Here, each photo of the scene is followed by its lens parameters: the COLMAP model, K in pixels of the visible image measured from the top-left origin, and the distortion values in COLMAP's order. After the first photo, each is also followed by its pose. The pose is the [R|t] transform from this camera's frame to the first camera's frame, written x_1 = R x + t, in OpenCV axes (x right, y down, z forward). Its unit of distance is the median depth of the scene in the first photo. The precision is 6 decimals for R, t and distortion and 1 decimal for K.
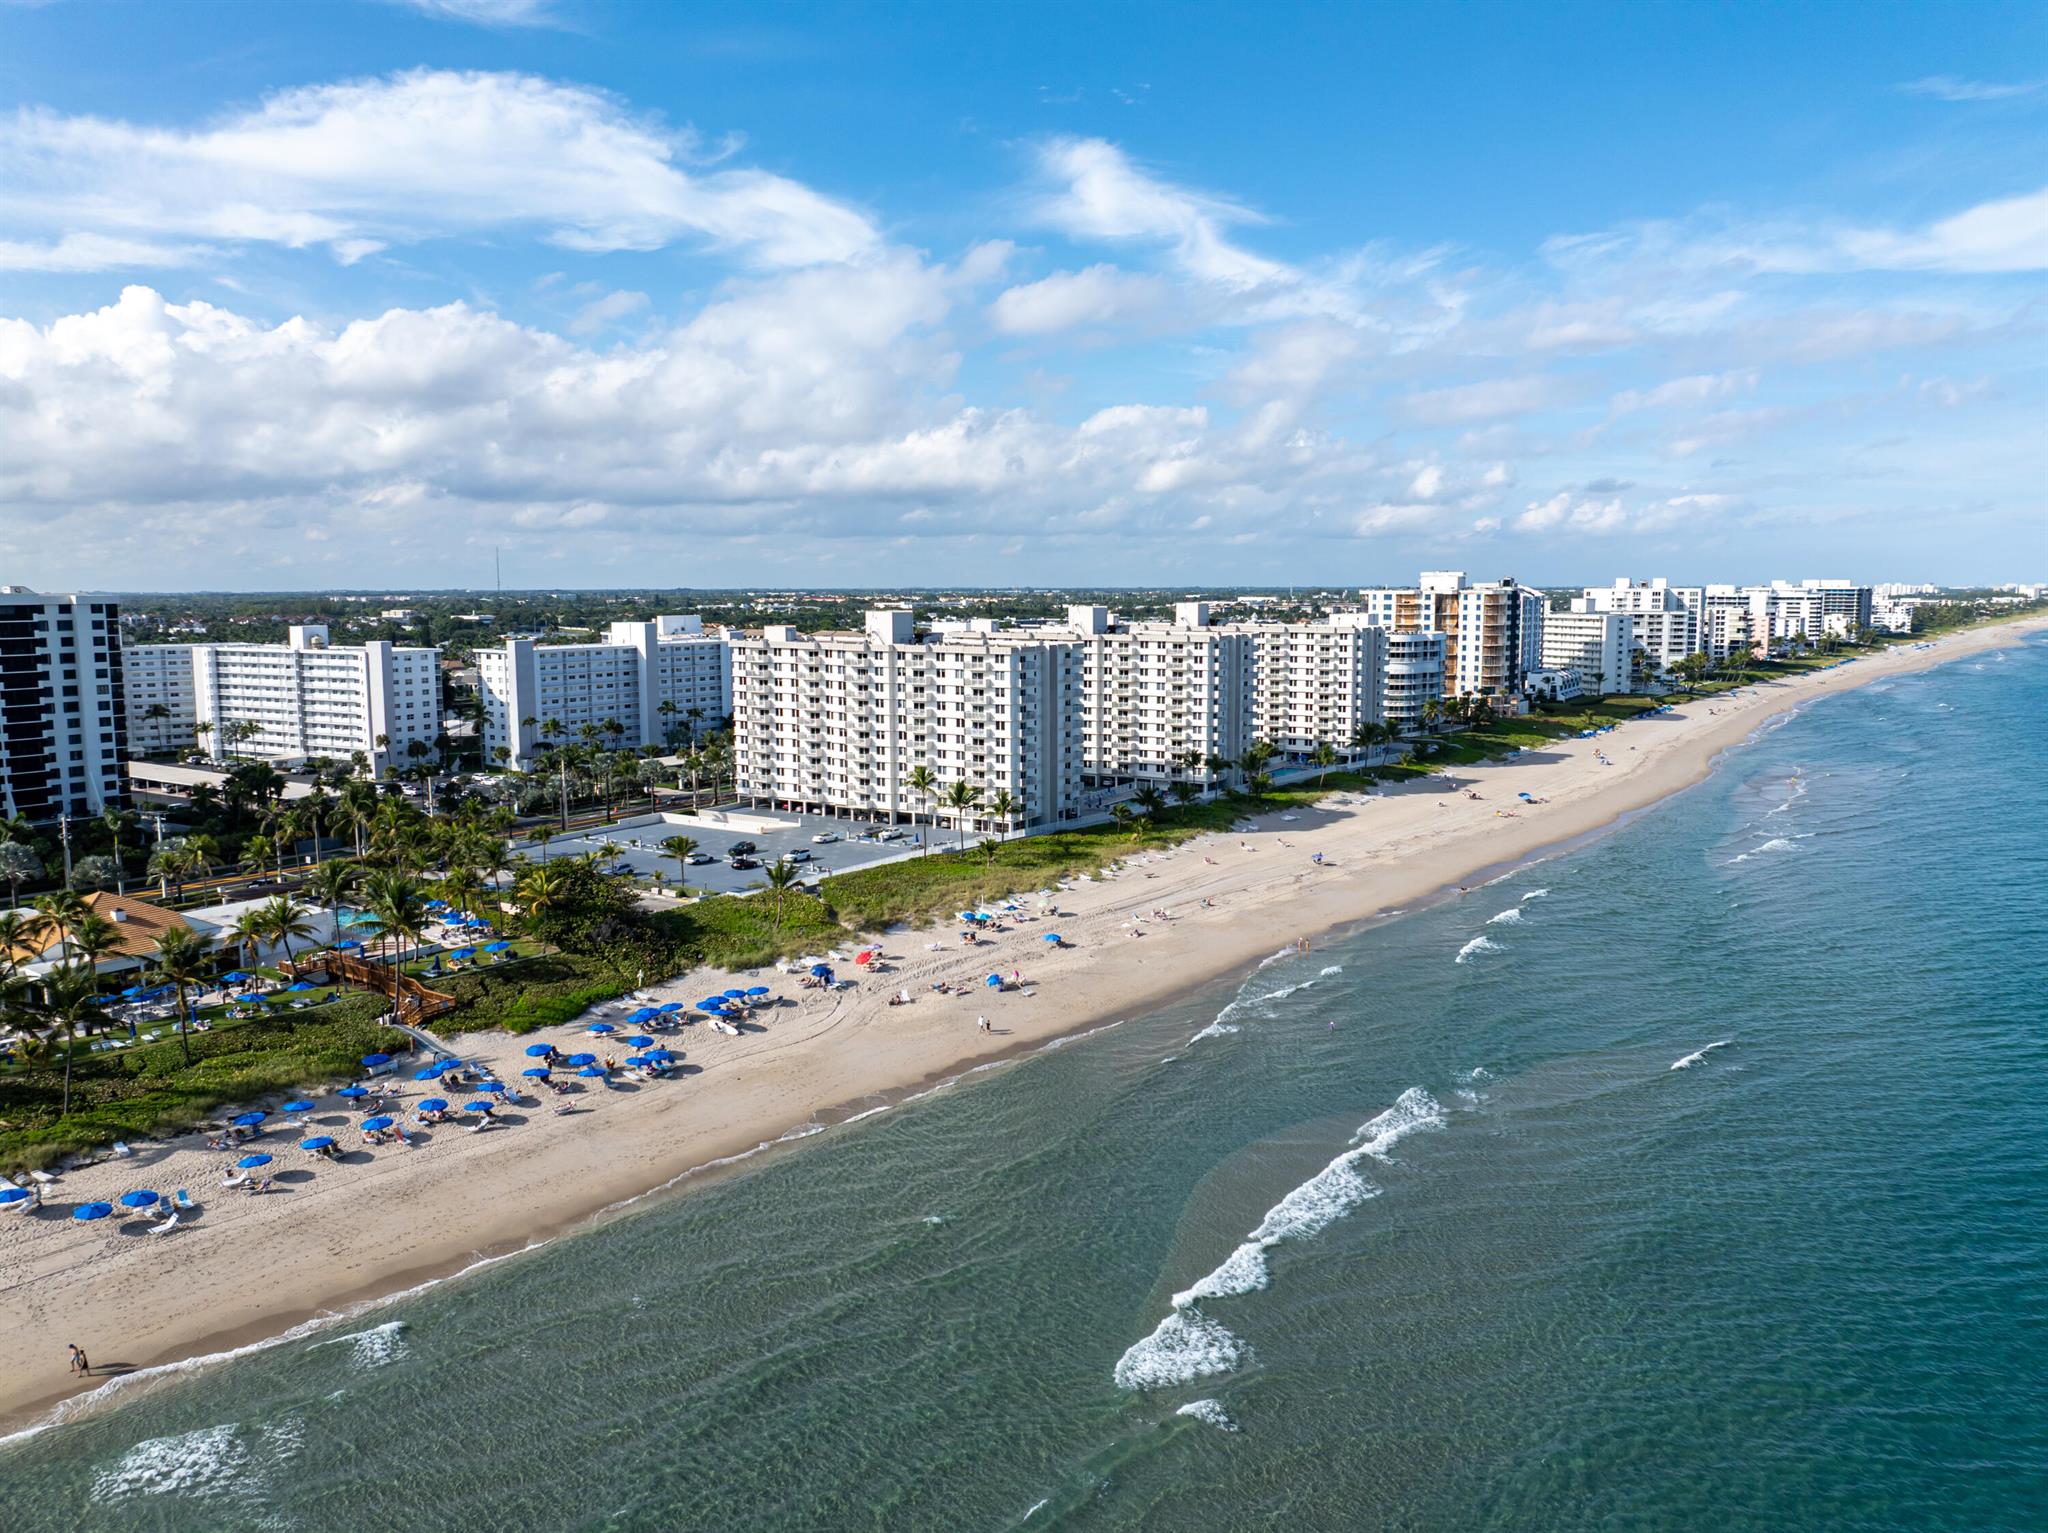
lens RADIAL K [[1440.6, 0, 1046.5], [0, 1440.6, 755.3], [0, 0, 1]] dist [-0.037958, -0.001284]
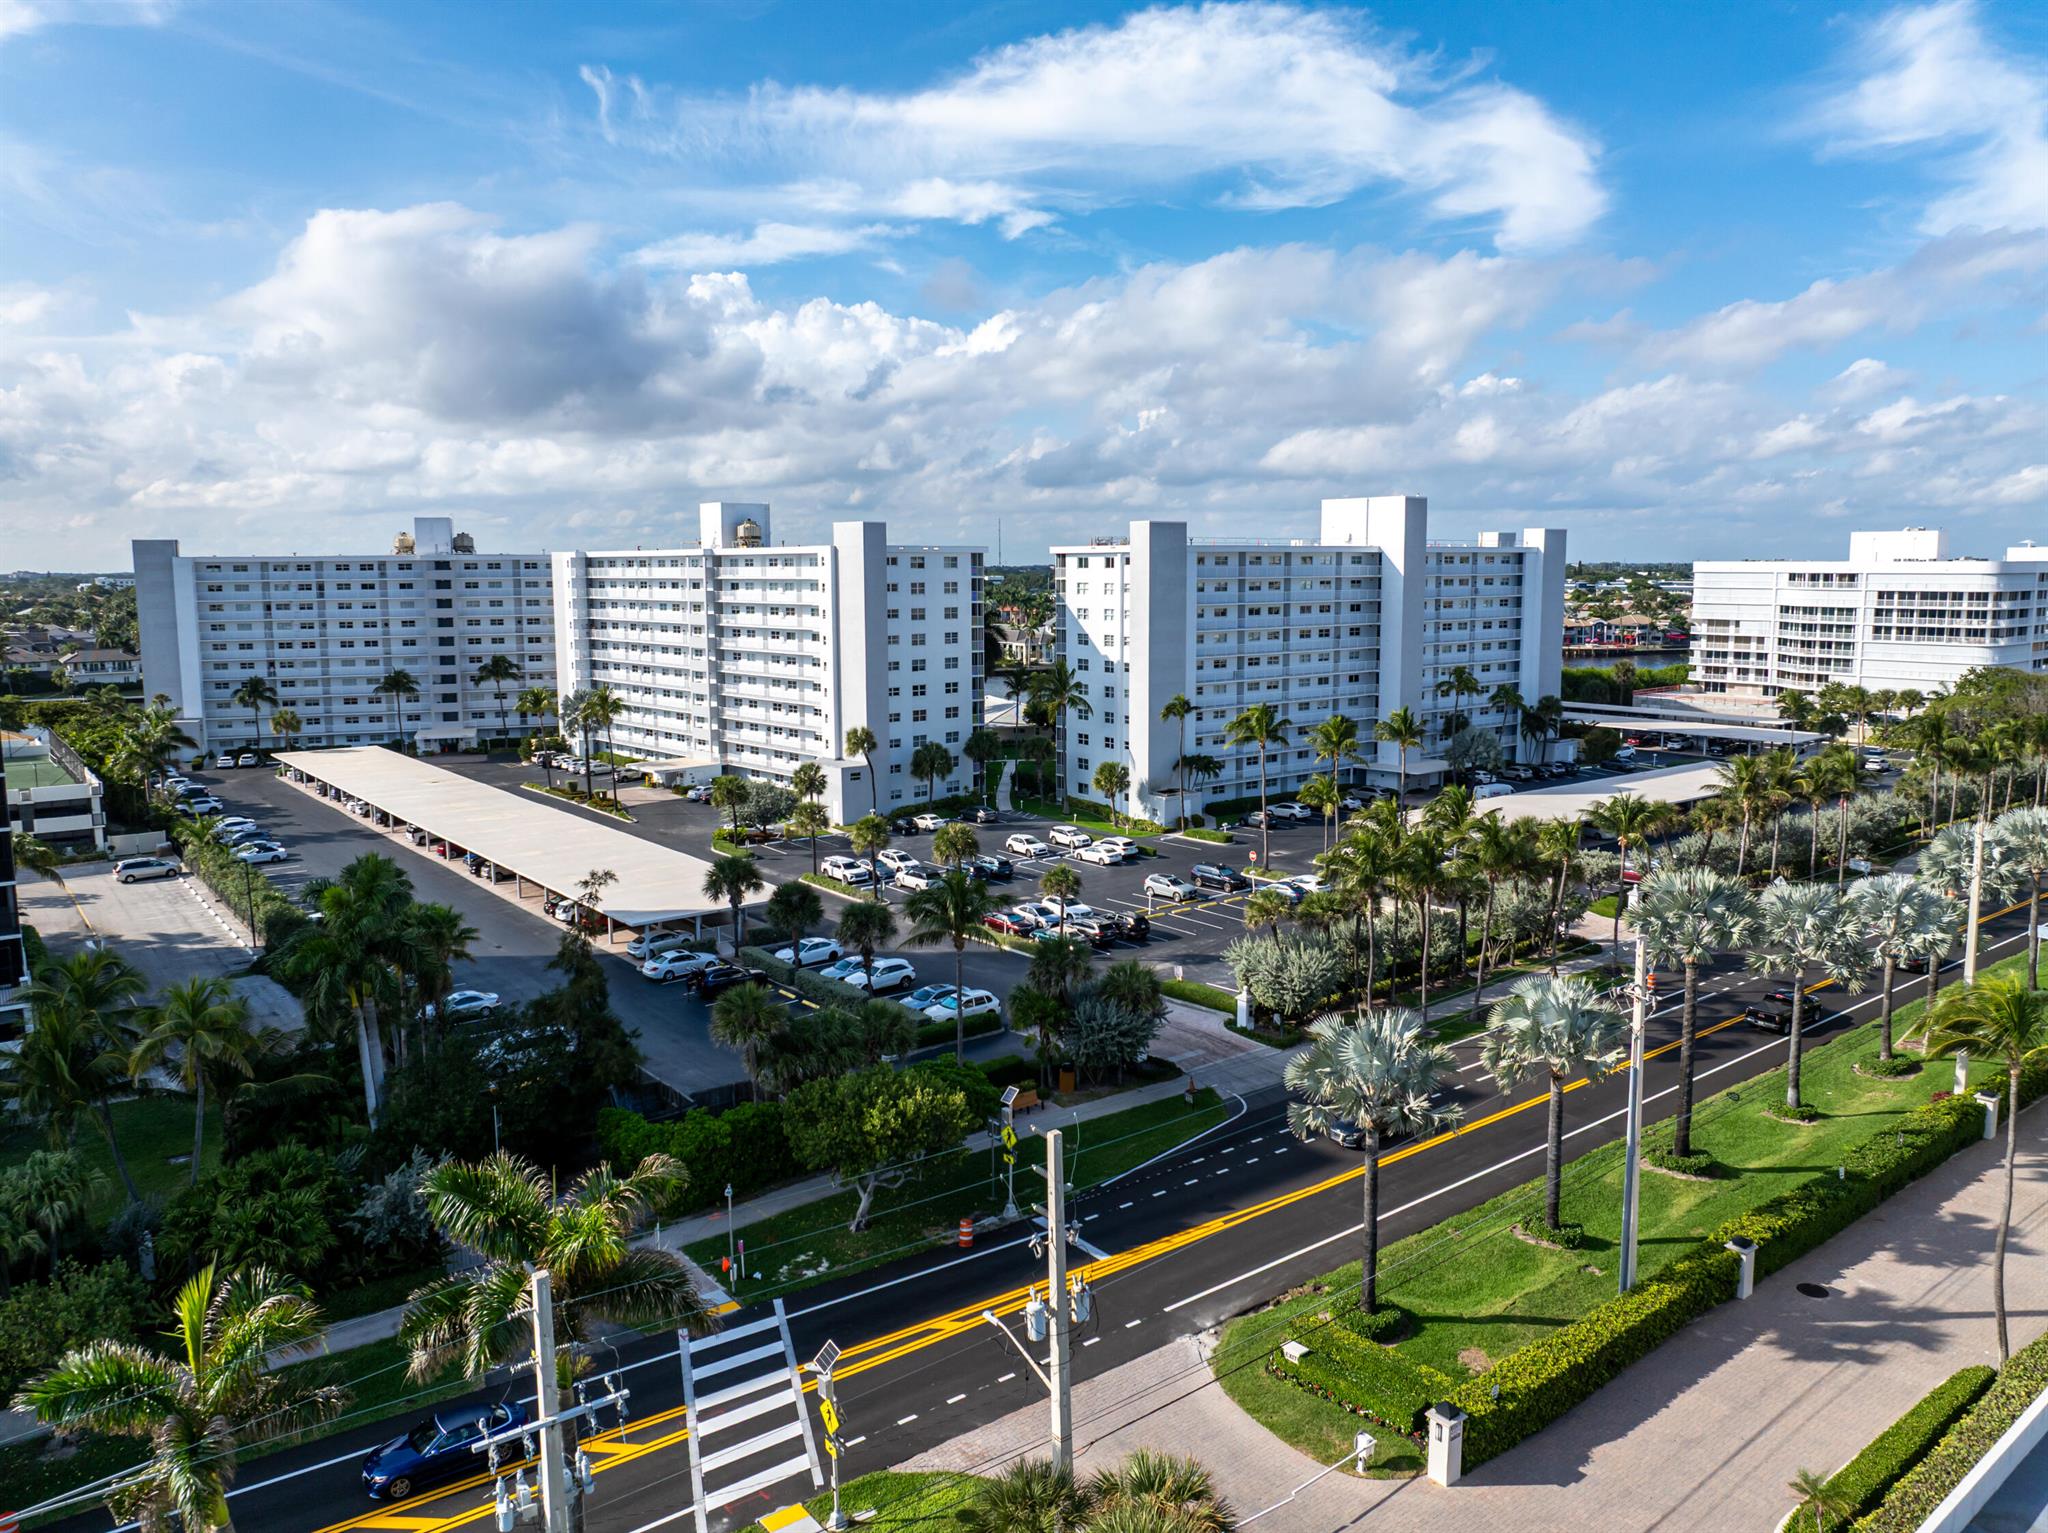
lens RADIAL K [[1440.6, 0, 1046.5], [0, 1440.6, 755.3], [0, 0, 1]] dist [-0.037958, -0.001284]
pose [[0.947104, 0.039508, -0.318485, -0.253042], [-0.034617, 0.999180, 0.021005, -0.016801], [0.319053, -0.008869, 0.947695, 0.563269]]
